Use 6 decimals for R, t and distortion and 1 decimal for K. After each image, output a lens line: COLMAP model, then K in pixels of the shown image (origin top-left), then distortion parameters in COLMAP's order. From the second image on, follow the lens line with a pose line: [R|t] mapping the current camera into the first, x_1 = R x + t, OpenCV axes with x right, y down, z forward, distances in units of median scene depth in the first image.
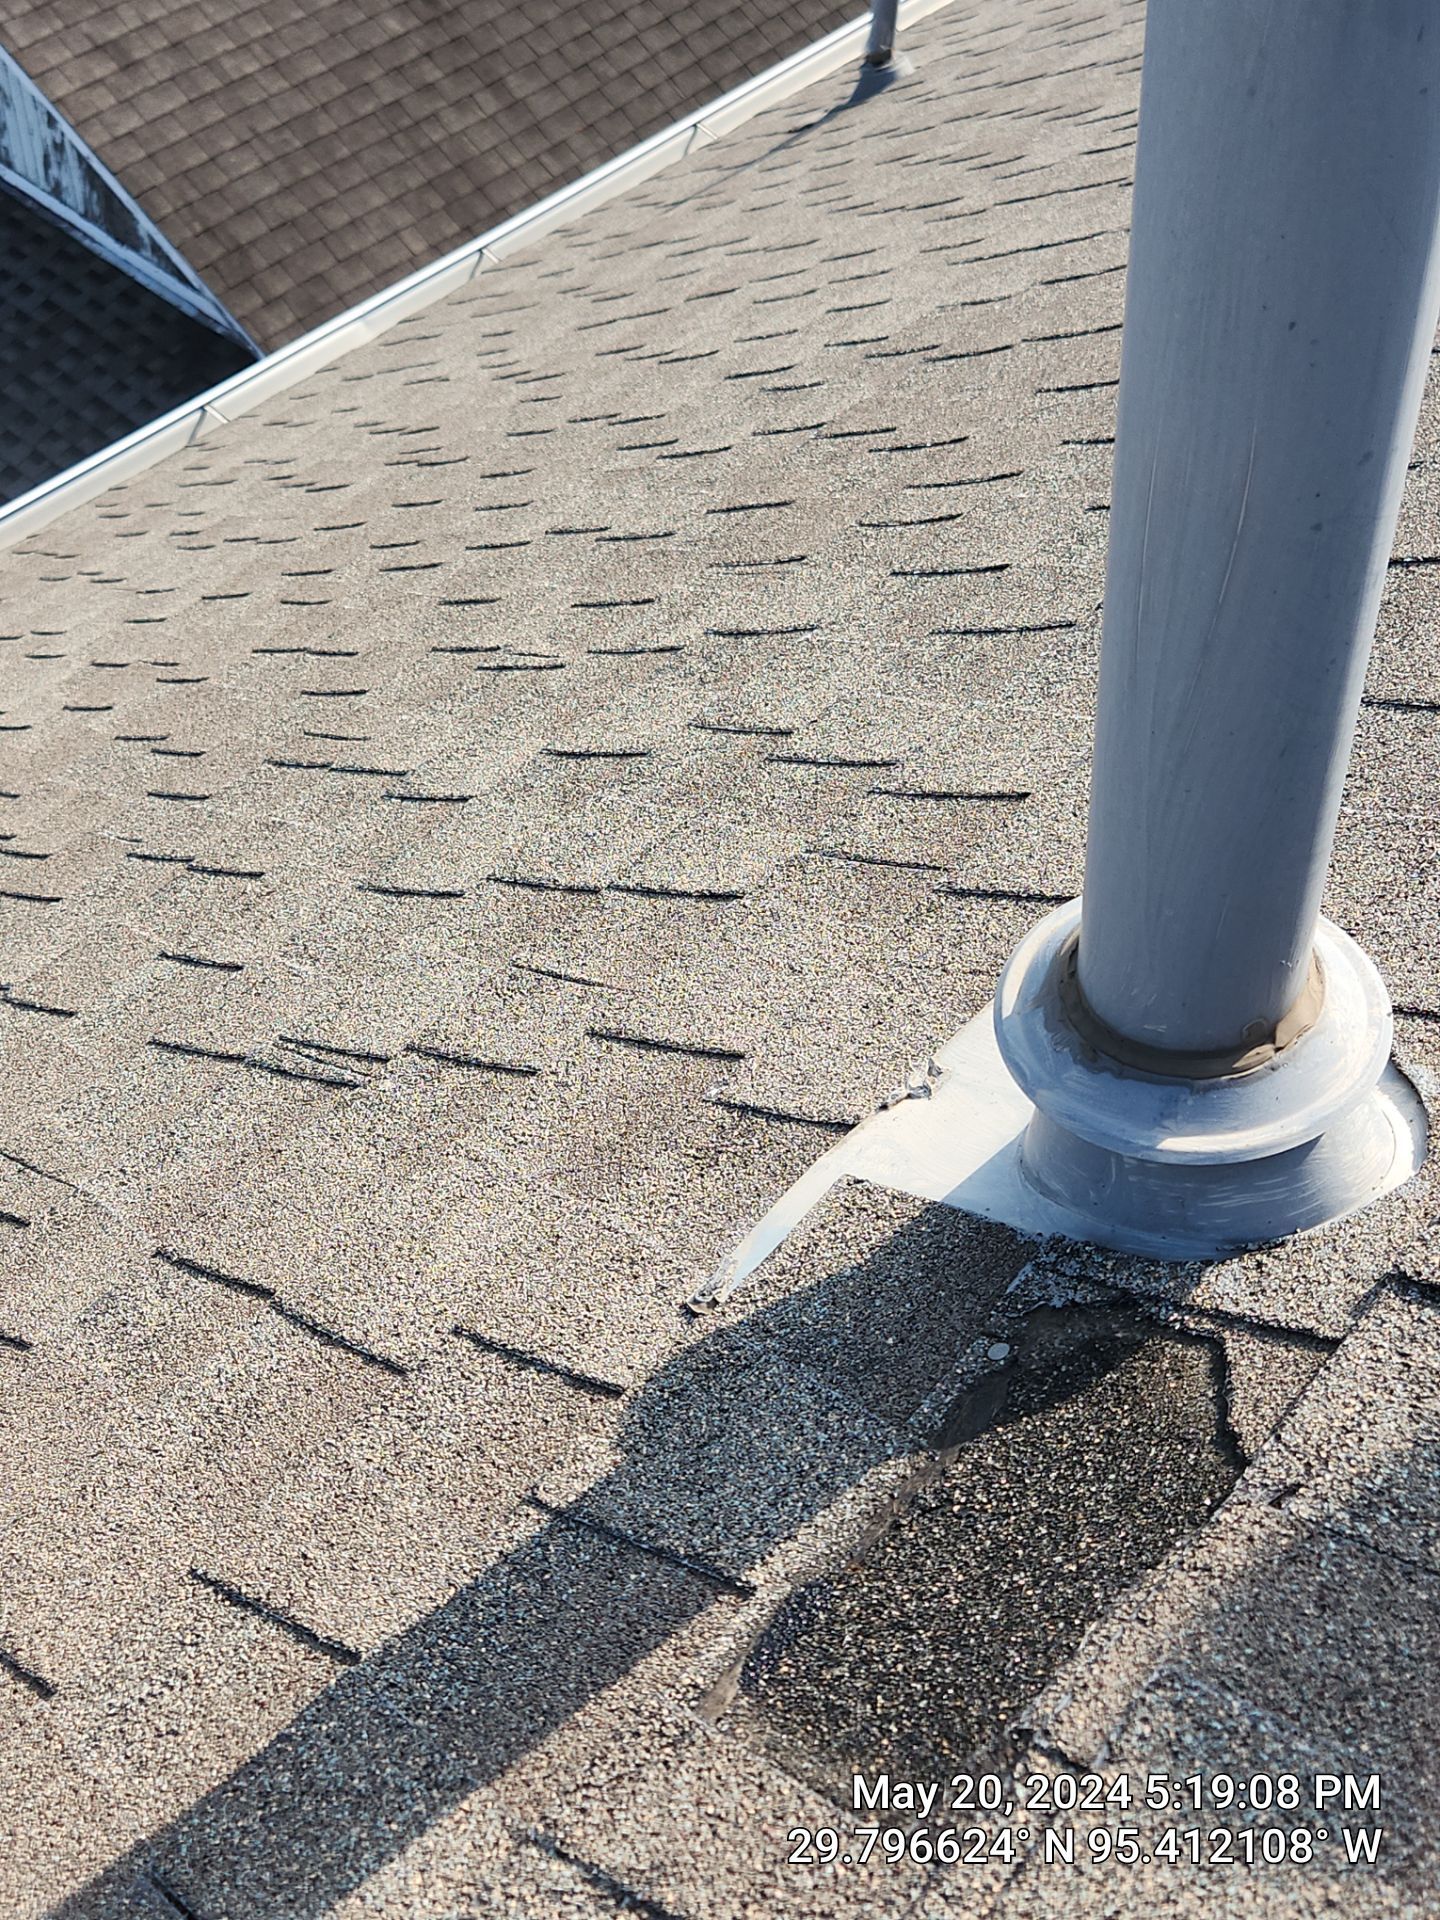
lens RADIAL K [[2191.4, 0, 670.8], [0, 2191.4, 934.3], [0, 0, 1]] dist [0.094679, -0.075463]
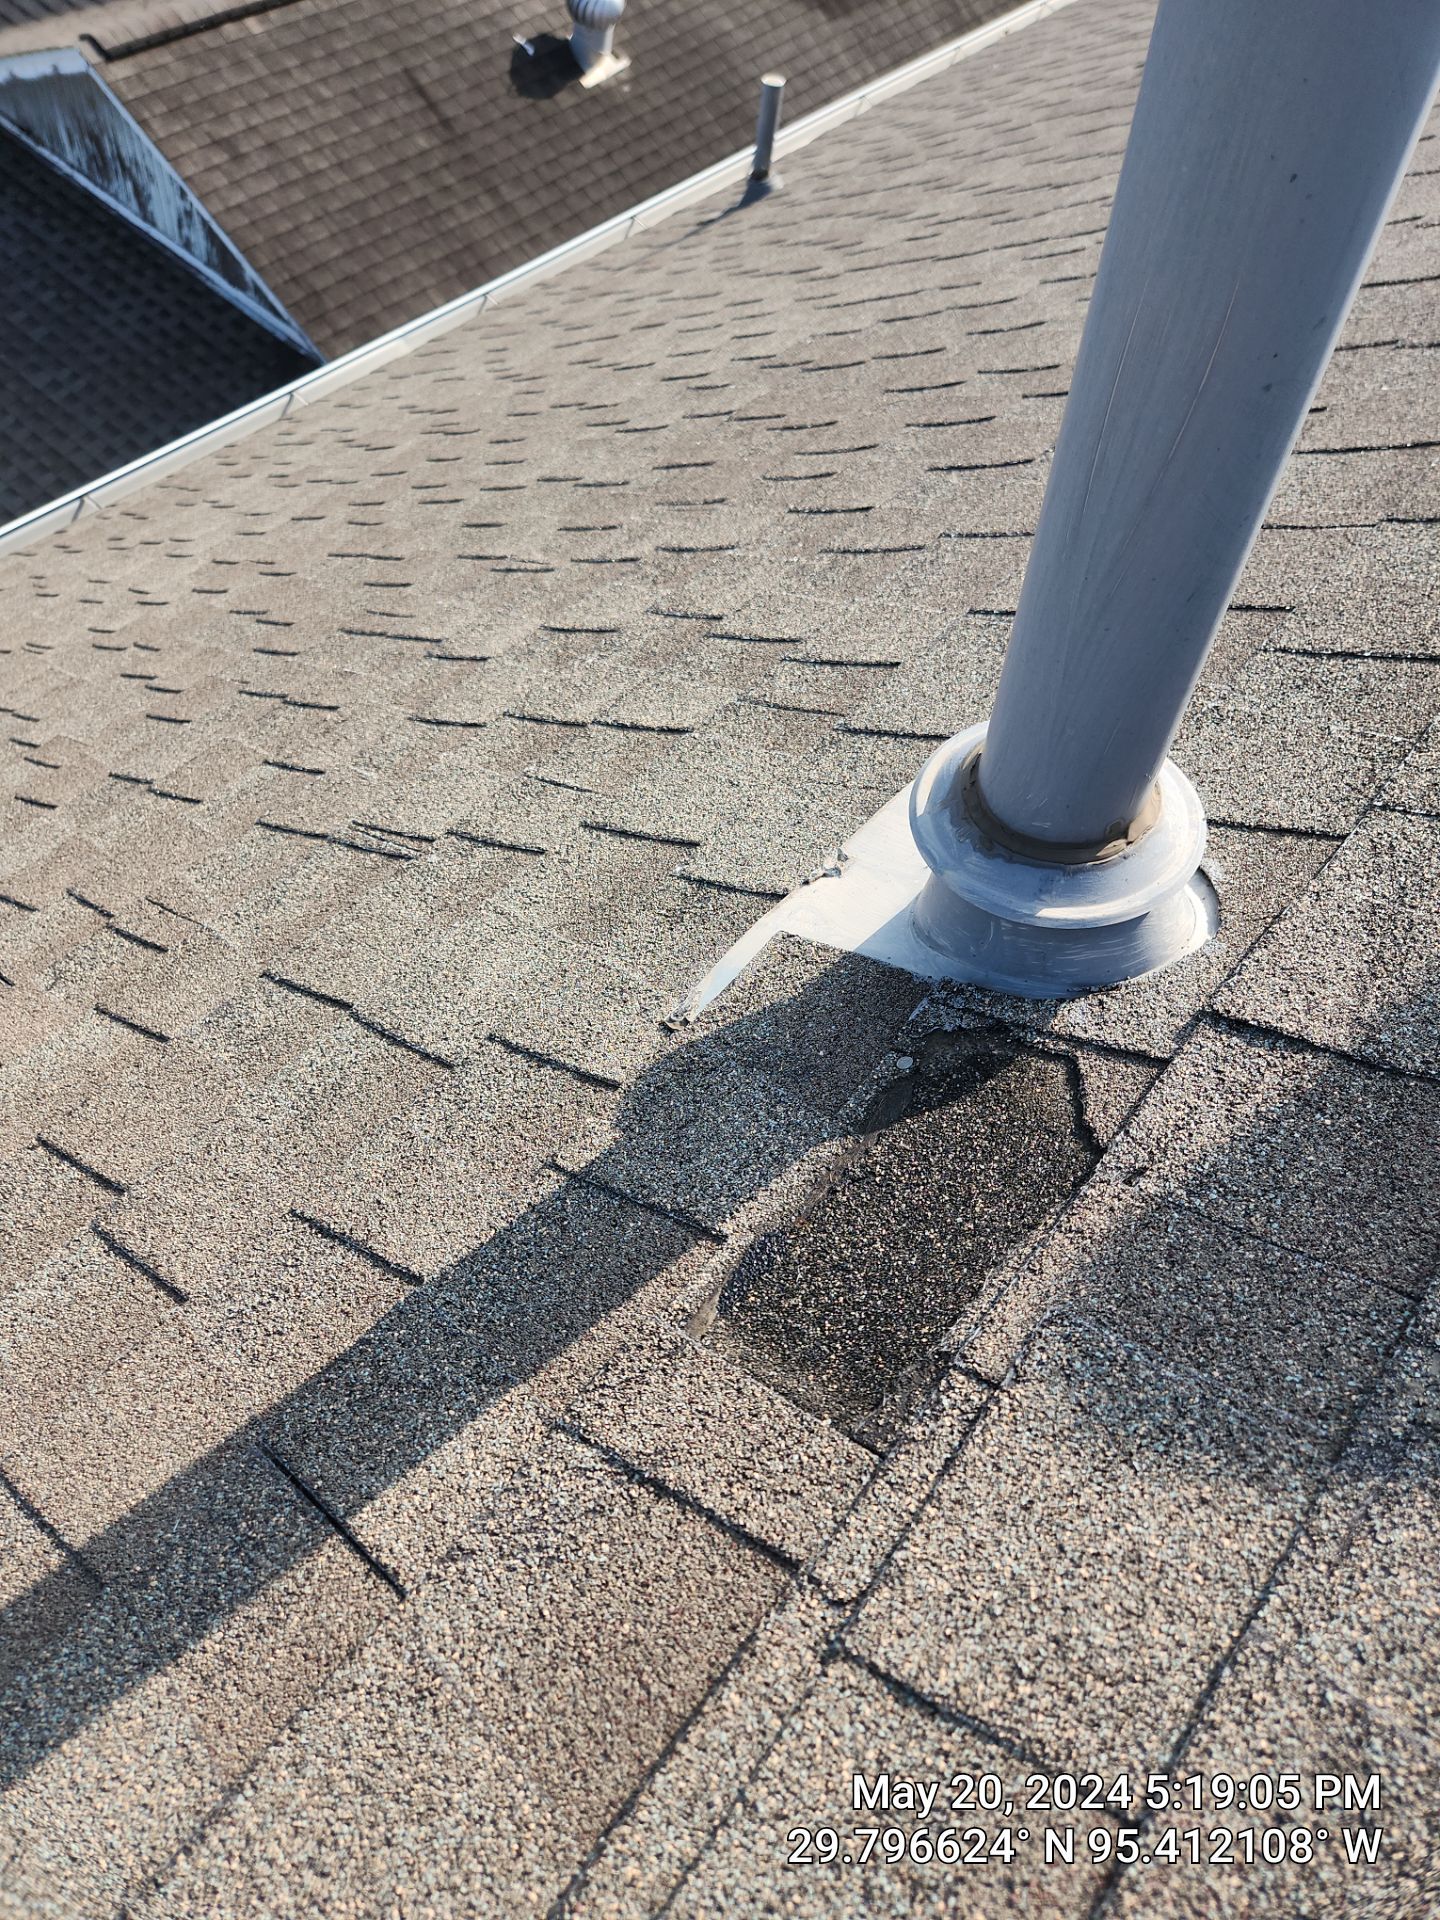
lens RADIAL K [[1334.3, 0, 720.0], [0, 1334.3, 960.0], [0, 0, 1]] dist [0.084171, -0.079109]
pose [[0.995125, 0.020647, 0.096438, -0.033079], [-0.033235, 0.990851, 0.130802, 0.017541], [-0.092855, -0.133370, 0.986707, 0.157102]]
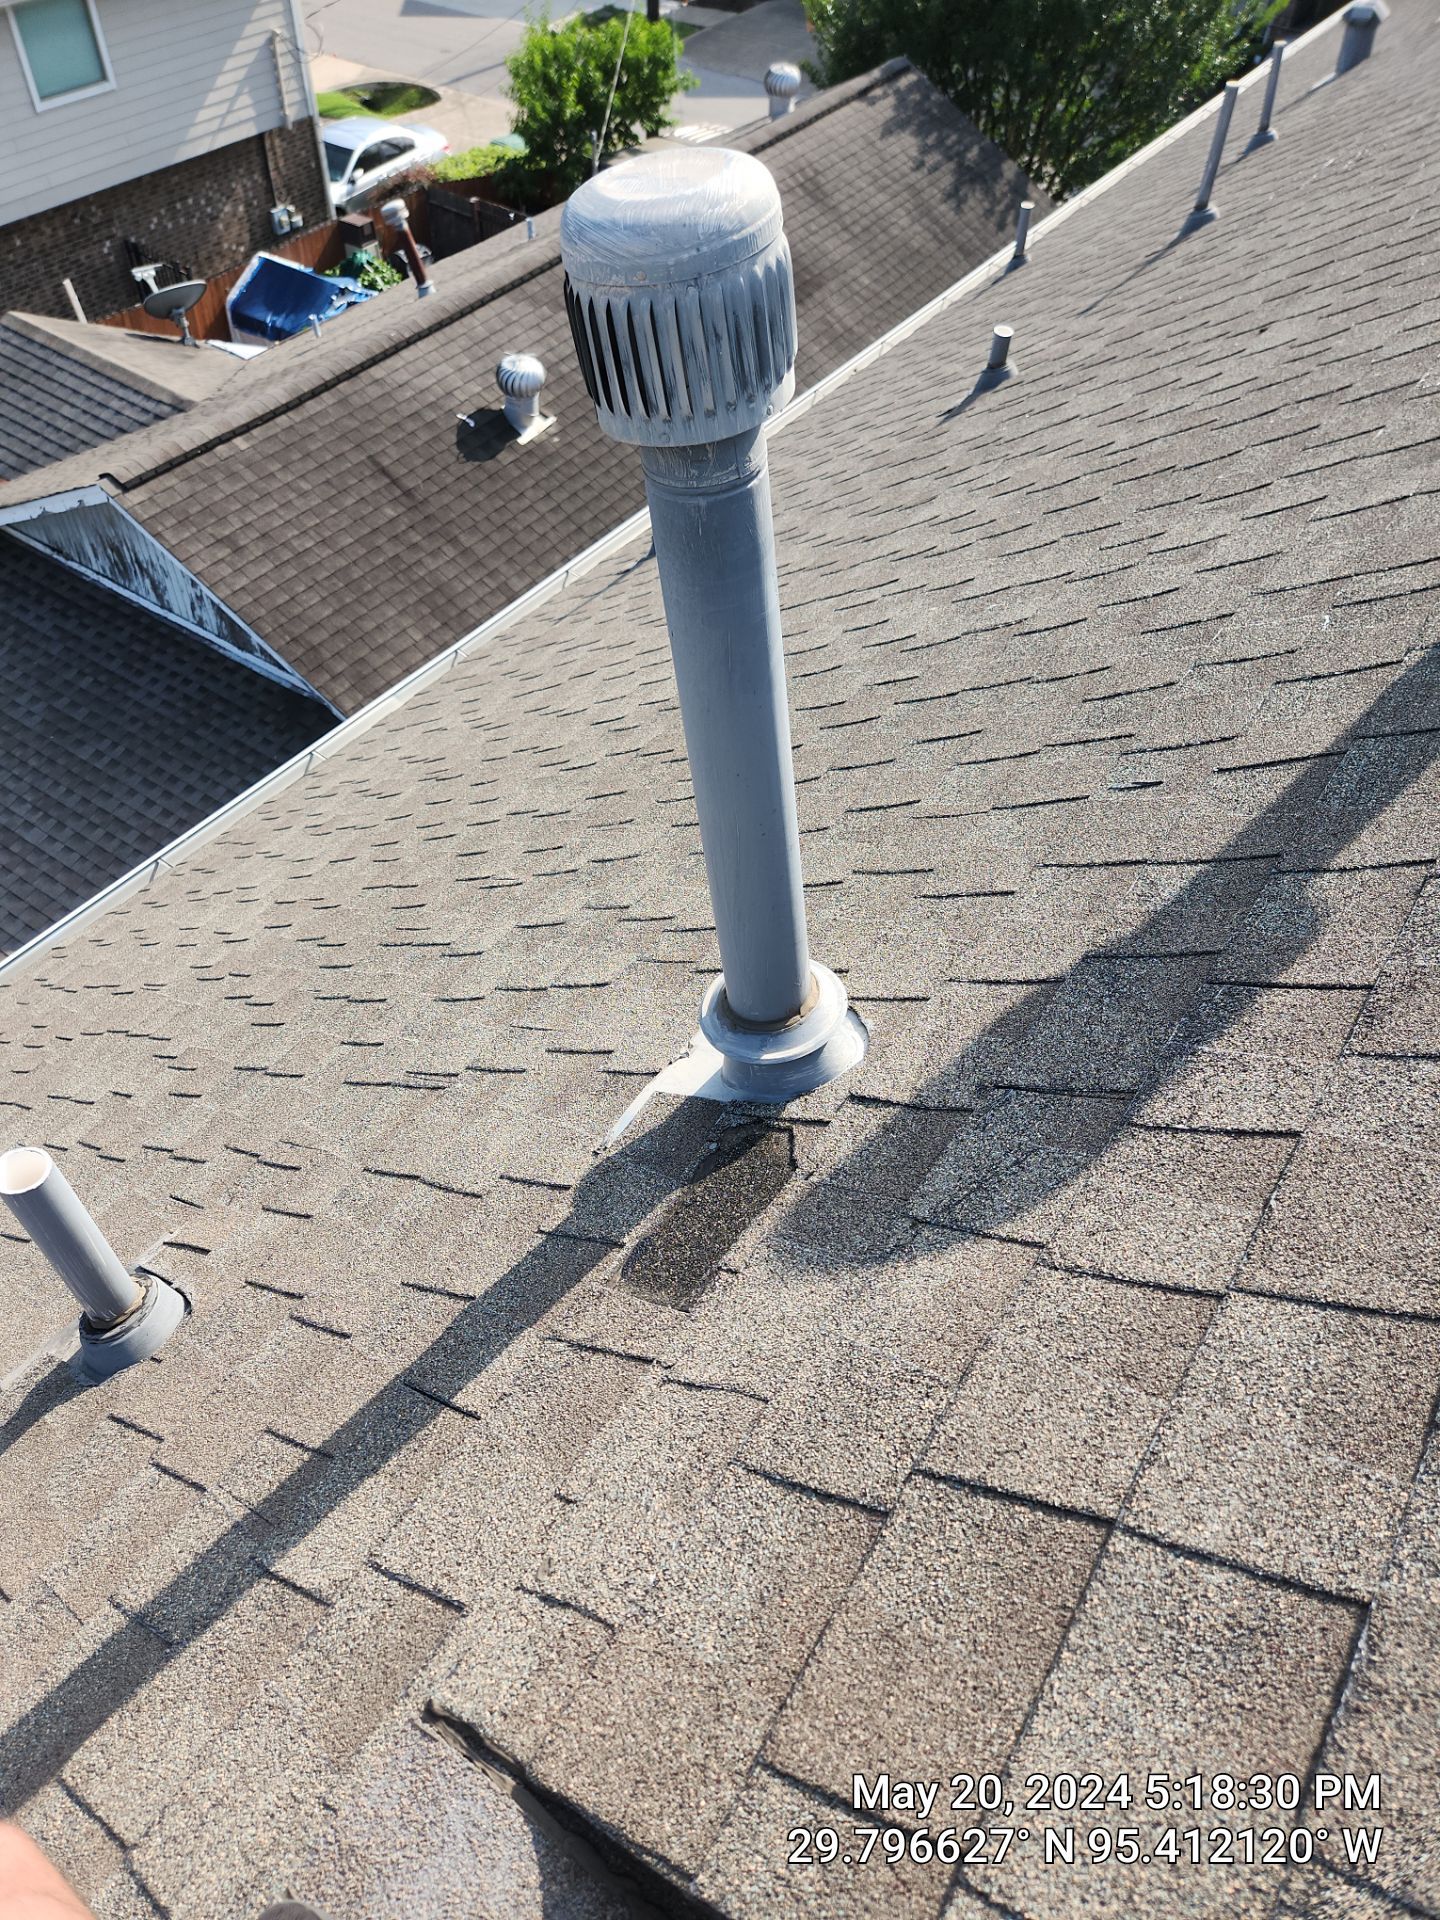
lens RADIAL K [[1334.3, 0, 720.0], [0, 1334.3, 960.0], [0, 0, 1]] dist [0.084171, -0.079109]
pose [[0.990635, -0.108067, 0.083451, 0.037108], [0.111168, 0.993239, -0.033431, 0.019208], [-0.079274, 0.042395, 0.995951, -0.425256]]
